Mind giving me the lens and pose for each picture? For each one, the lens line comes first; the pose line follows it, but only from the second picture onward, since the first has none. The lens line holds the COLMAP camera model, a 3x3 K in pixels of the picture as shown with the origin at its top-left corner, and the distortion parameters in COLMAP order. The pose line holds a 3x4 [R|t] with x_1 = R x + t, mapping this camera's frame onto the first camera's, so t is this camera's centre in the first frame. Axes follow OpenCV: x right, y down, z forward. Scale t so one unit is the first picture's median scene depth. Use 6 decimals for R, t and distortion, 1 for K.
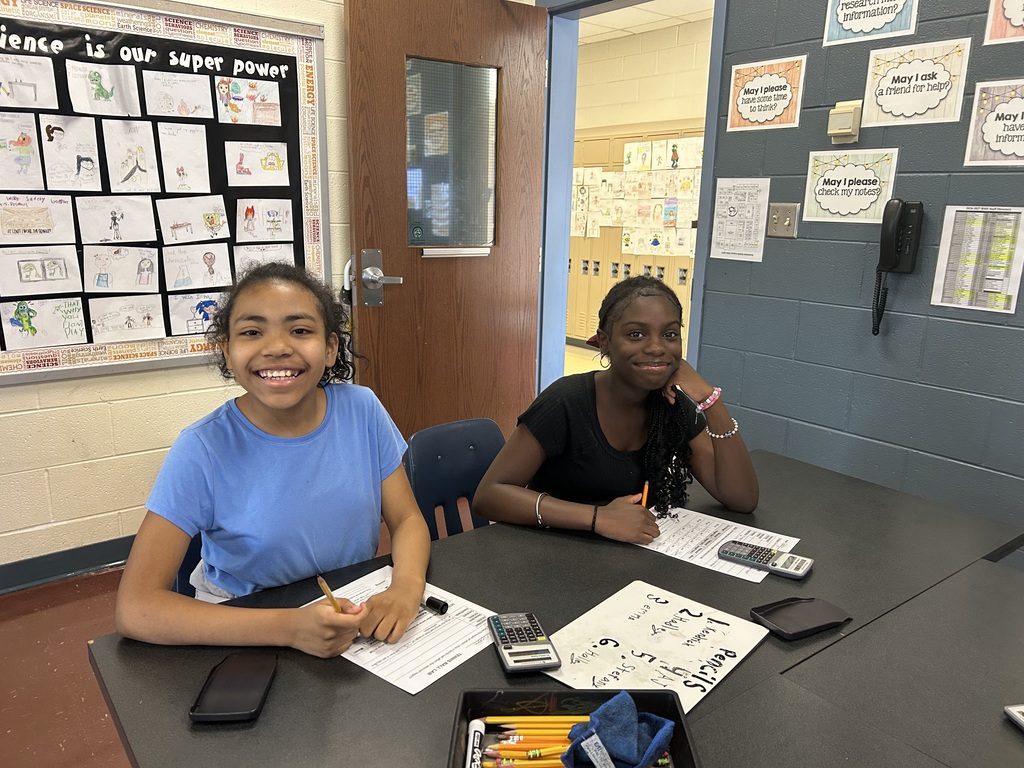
lens RADIAL K [[768.2, 0, 503.0], [0, 768.2, 390.2], [0, 0, 1]] dist [0.040806, -0.048158]
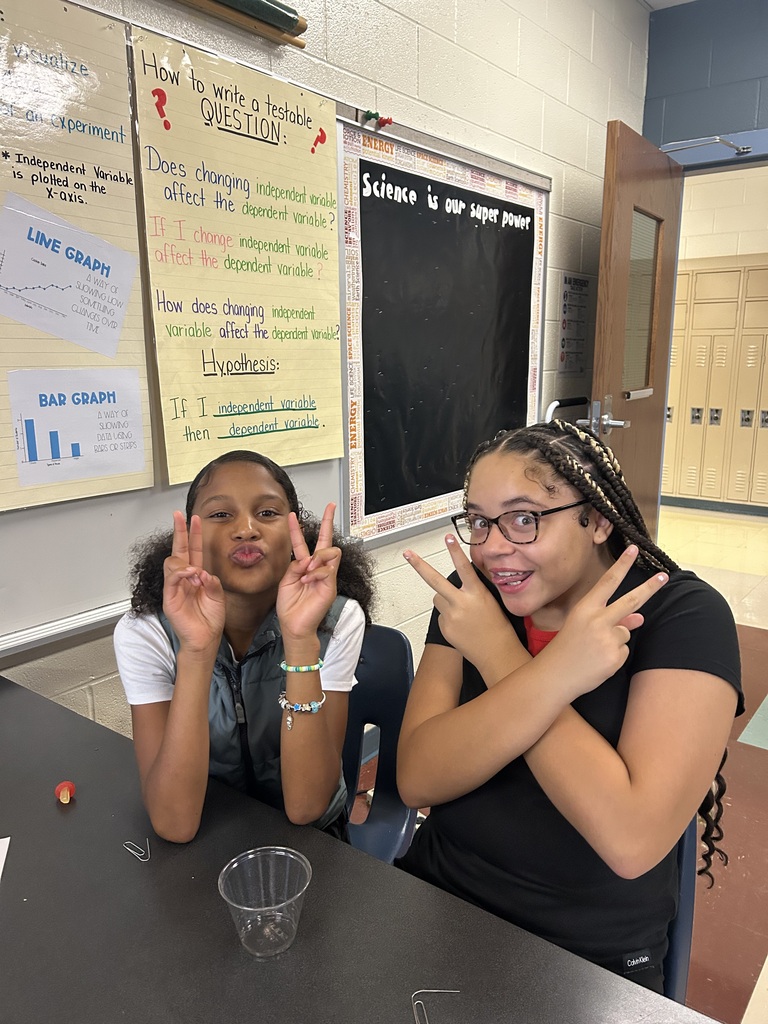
lens RADIAL K [[768.2, 0, 379.6], [0, 768.2, 516.3], [0, 0, 1]] dist [0.040806, -0.048158]
pose [[0.972415, -0.071056, 0.222173, -0.750085], [0.075218, 0.997114, -0.010314, -0.034135], [-0.220799, 0.026741, 0.974953, 0.067825]]
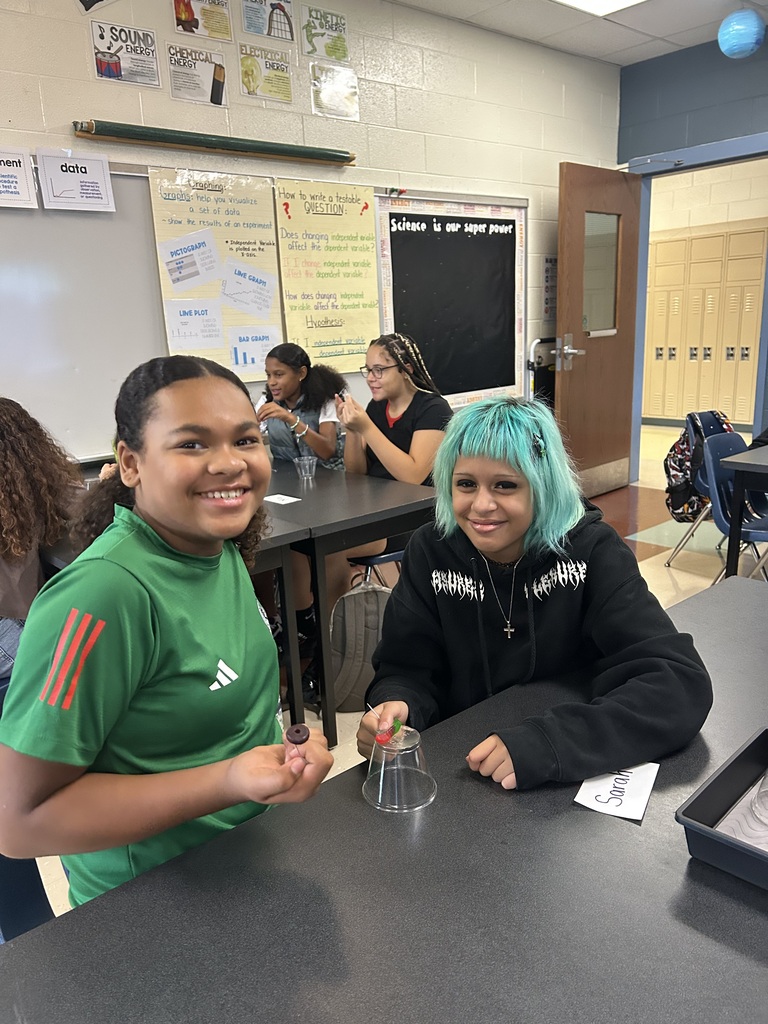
lens RADIAL K [[768.2, 0, 374.8], [0, 768.2, 509.4], [0, 0, 1]] dist [0.040806, -0.048158]
pose [[0.997131, -0.072843, 0.020579, -0.672872], [0.072639, 0.997303, 0.010535, 0.152708], [-0.021291, -0.009009, 0.999733, -0.673574]]
